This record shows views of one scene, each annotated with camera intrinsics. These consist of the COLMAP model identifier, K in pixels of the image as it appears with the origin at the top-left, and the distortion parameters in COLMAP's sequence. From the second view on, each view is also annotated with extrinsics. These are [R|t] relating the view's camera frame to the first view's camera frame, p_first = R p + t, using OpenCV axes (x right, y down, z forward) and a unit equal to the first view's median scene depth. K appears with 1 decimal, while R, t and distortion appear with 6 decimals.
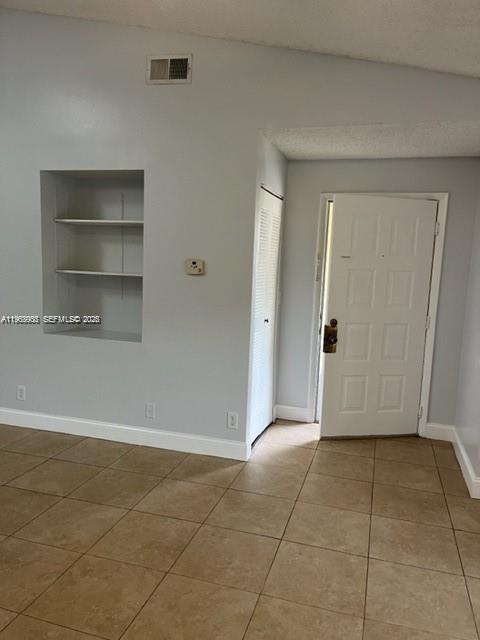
lens RADIAL K [[491.2, 0, 240.0], [0, 491.2, 320.0], [0, 0, 1]] dist [0.094409, -0.139917]
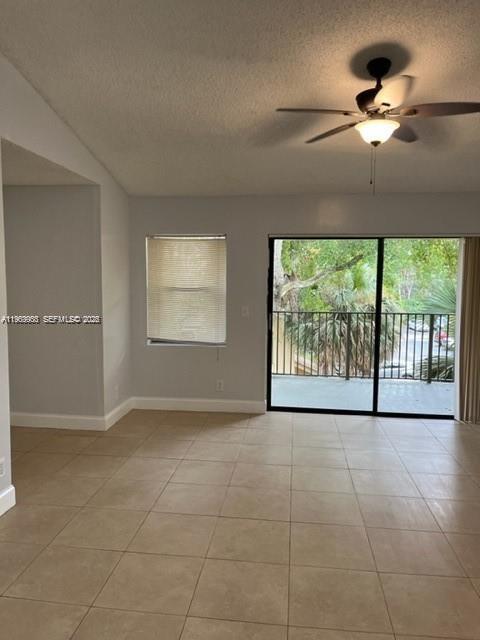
lens RADIAL K [[491.2, 0, 240.0], [0, 491.2, 320.0], [0, 0, 1]] dist [0.094409, -0.139917]
pose [[-0.175607, -0.124917, 0.976503, -1.226549], [0.113398, 0.982748, 0.146108, -0.171238], [-0.977908, 0.136391, -0.158412, 0.964517]]
